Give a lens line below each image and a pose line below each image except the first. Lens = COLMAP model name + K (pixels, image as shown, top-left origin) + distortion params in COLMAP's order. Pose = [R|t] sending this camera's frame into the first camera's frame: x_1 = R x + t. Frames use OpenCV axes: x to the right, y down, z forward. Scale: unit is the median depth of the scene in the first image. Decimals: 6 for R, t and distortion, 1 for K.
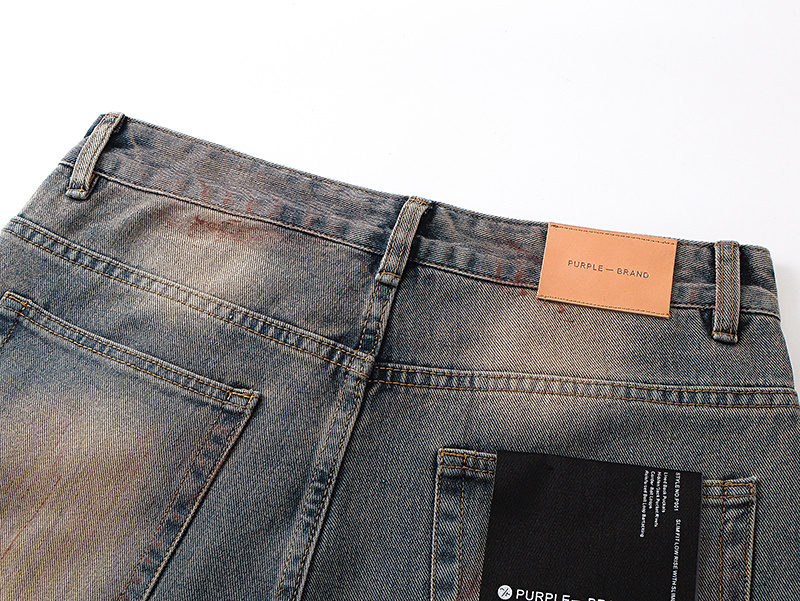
lens RADIAL K [[1281.7, 0, 400.0], [0, 1281.7, 300.5], [0, 0, 1]] dist [-0.092899, -0.032749]
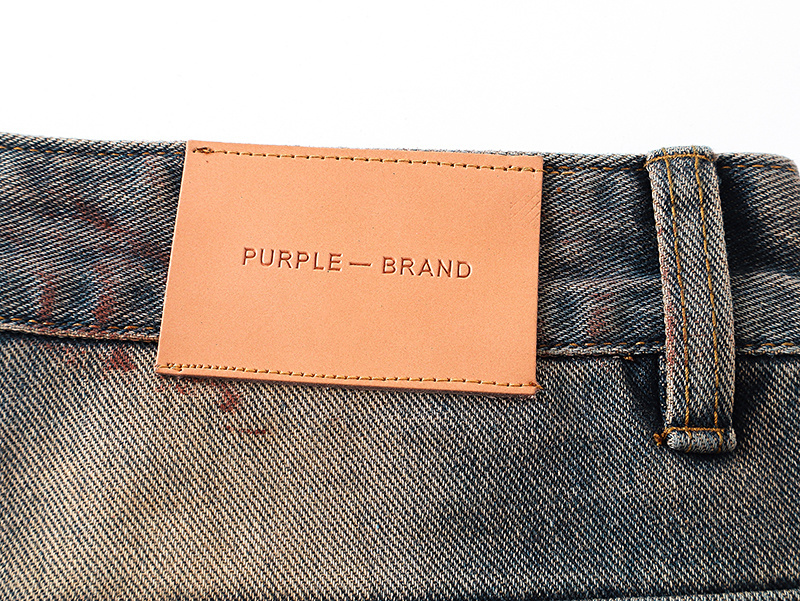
lens RADIAL K [[1281.7, 0, 400.0], [0, 1281.7, 300.5], [0, 0, 1]] dist [-0.092899, -0.032749]
pose [[0.991346, -0.109879, 0.071827, 0.149723], [0.099684, 0.986127, 0.132726, -0.060534], [-0.085414, -0.124418, 0.988547, 0.653427]]
